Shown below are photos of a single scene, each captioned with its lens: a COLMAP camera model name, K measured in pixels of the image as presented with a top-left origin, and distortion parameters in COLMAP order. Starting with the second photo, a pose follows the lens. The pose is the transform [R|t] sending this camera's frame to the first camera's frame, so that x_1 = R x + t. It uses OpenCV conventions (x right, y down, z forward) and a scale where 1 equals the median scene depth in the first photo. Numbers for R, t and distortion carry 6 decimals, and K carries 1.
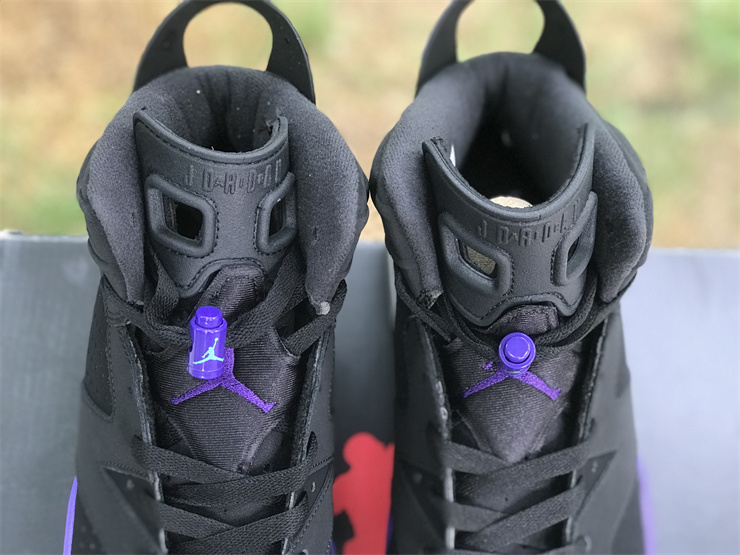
lens RADIAL K [[1239.2, 0, 370.0], [0, 1239.2, 277.5], [0, 0, 1]] dist [-0.056427, 0.987577]
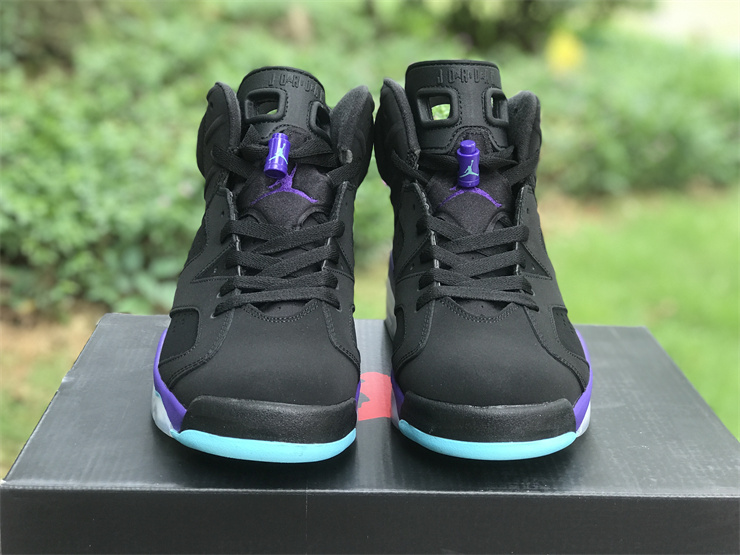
lens RADIAL K [[1239.2, 0, 370.0], [0, 1239.2, 277.5], [0, 0, 1]] dist [-0.056427, 0.987577]
pose [[0.999720, -0.009966, 0.021461, -0.044914], [0.022558, 0.675266, -0.737230, 1.294964], [-0.007144, 0.737507, 0.675301, 0.023812]]
